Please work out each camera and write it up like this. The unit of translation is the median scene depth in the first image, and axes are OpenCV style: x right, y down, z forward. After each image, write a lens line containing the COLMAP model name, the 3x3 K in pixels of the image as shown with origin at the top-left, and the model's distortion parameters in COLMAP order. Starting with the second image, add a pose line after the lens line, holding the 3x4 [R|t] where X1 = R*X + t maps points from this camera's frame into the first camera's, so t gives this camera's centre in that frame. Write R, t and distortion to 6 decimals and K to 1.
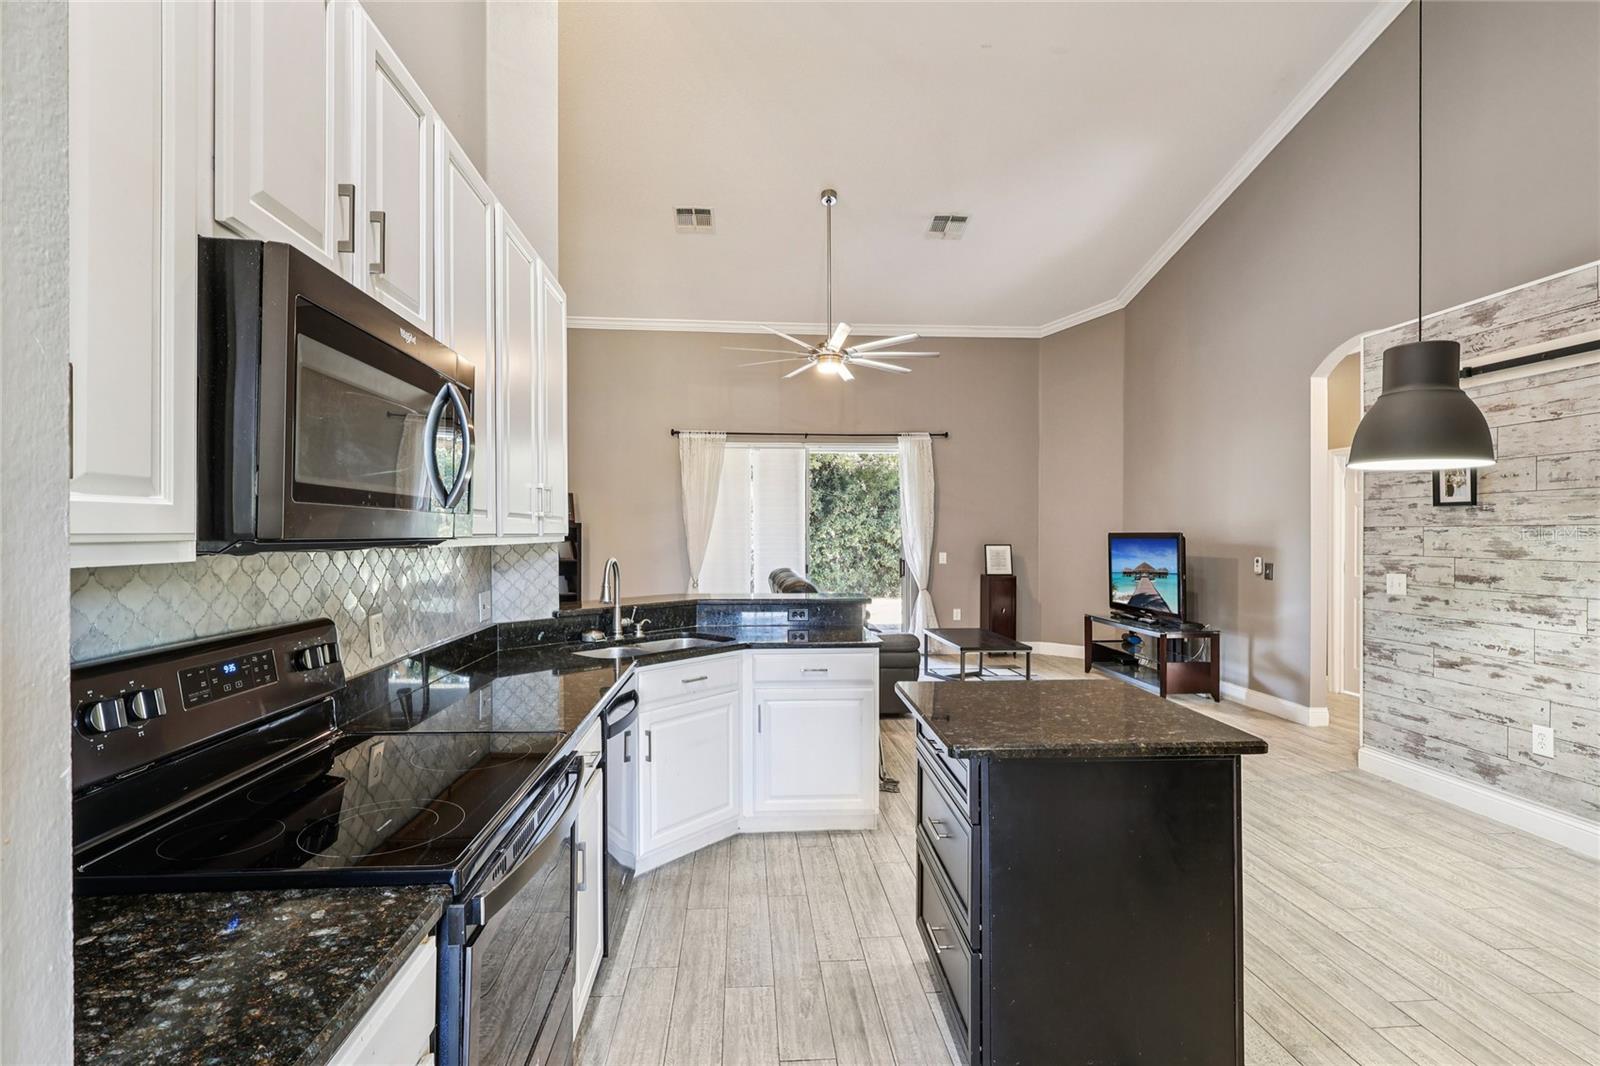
lens RADIAL K [[745.2, 0, 792.1], [0, 745.2, 535.6], [0, 0, 1]] dist [0.000201, -0.000150]
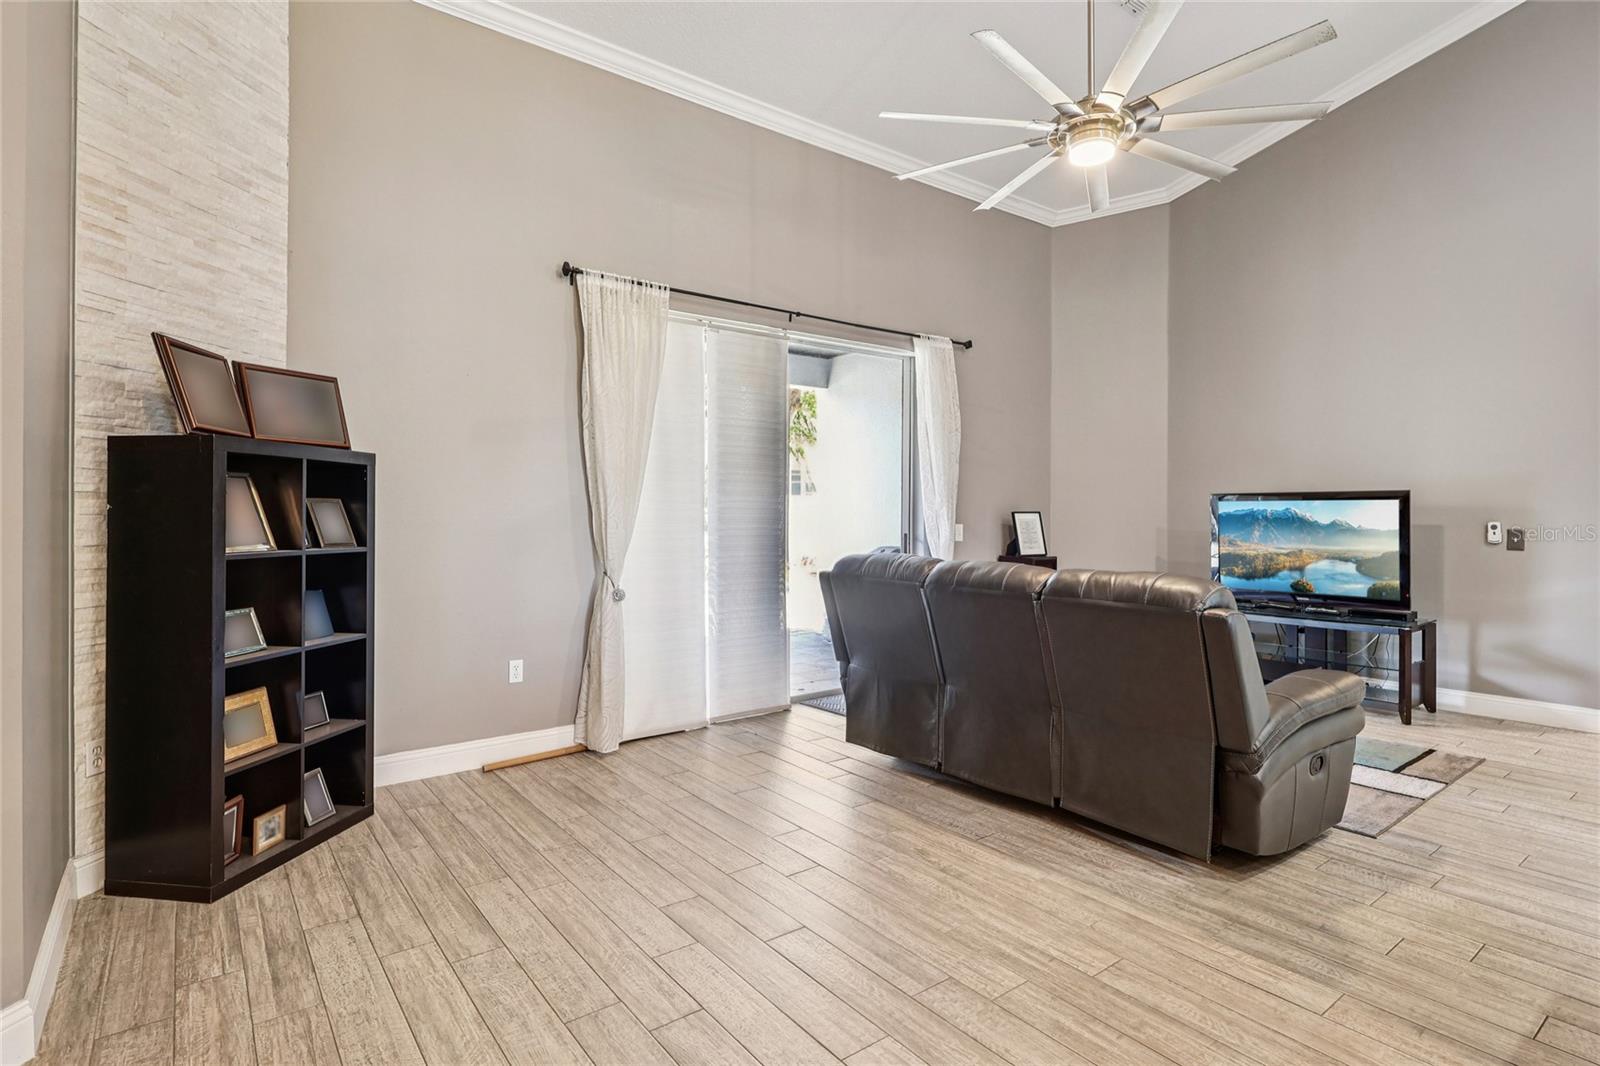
lens RADIAL K [[814.8, 0, 805.7], [0, 814.8, 513.4], [0, 0, 1]] dist [-0.006998, -0.000857]
pose [[0.833945, 0.000791, 0.551848, -0.689431], [0.000980, 0.999995, -0.002913, 0.033753], [-0.551847, 0.002970, 0.833940, 1.077714]]
